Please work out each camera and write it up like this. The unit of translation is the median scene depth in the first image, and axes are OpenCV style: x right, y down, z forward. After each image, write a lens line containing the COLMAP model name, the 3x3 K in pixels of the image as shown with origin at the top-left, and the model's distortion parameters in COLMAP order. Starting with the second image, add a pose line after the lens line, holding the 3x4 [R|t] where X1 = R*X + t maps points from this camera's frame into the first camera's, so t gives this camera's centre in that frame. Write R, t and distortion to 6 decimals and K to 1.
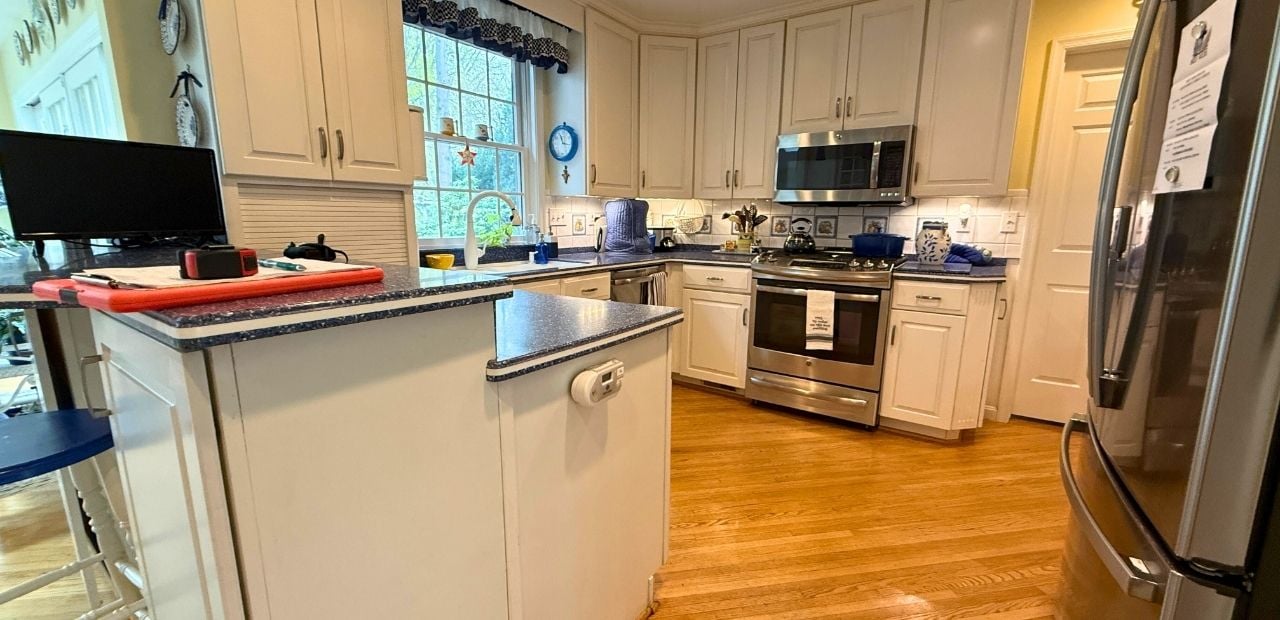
lens RADIAL K [[504.4, 0, 640.1], [0, 504.4, 305.2], [0, 0, 1]] dist [0.015057, 0.000012]
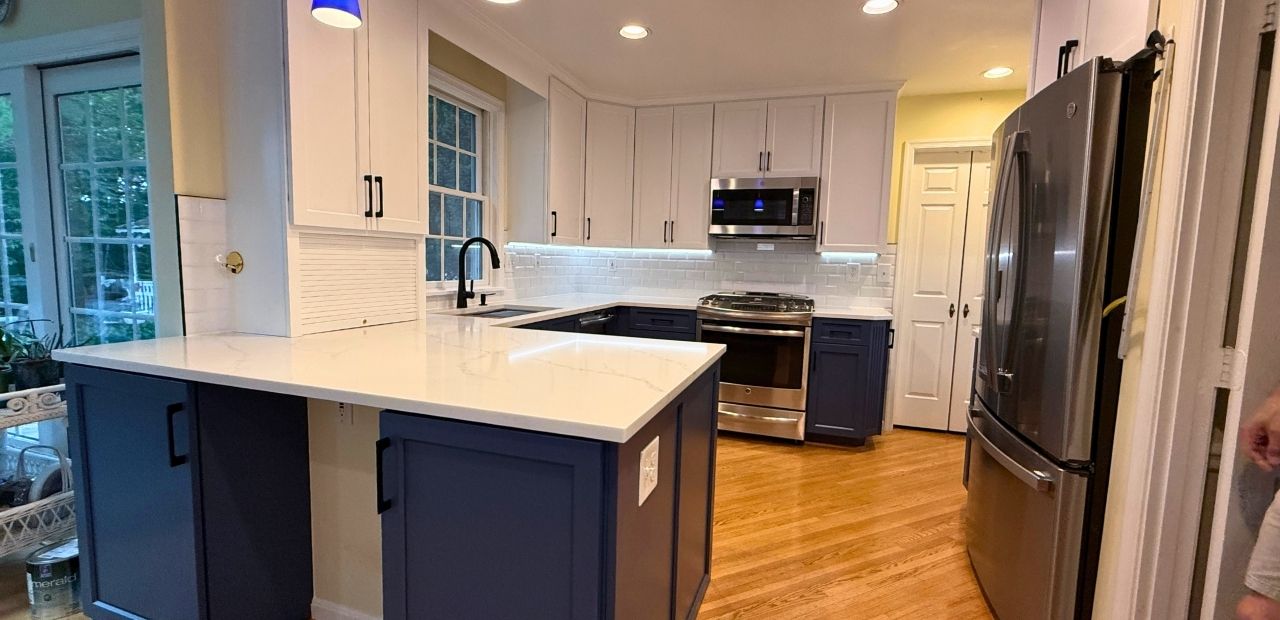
lens RADIAL K [[531.5, 0, 640.0], [0, 531.5, 310.0], [0, 0, 1]] dist [0.020230, 0.000132]
pose [[0.962598, -0.008374, 0.270804, -0.352505], [0.028820, 0.997016, -0.071612, 0.013418], [-0.269397, 0.076738, 0.959967, -0.189011]]
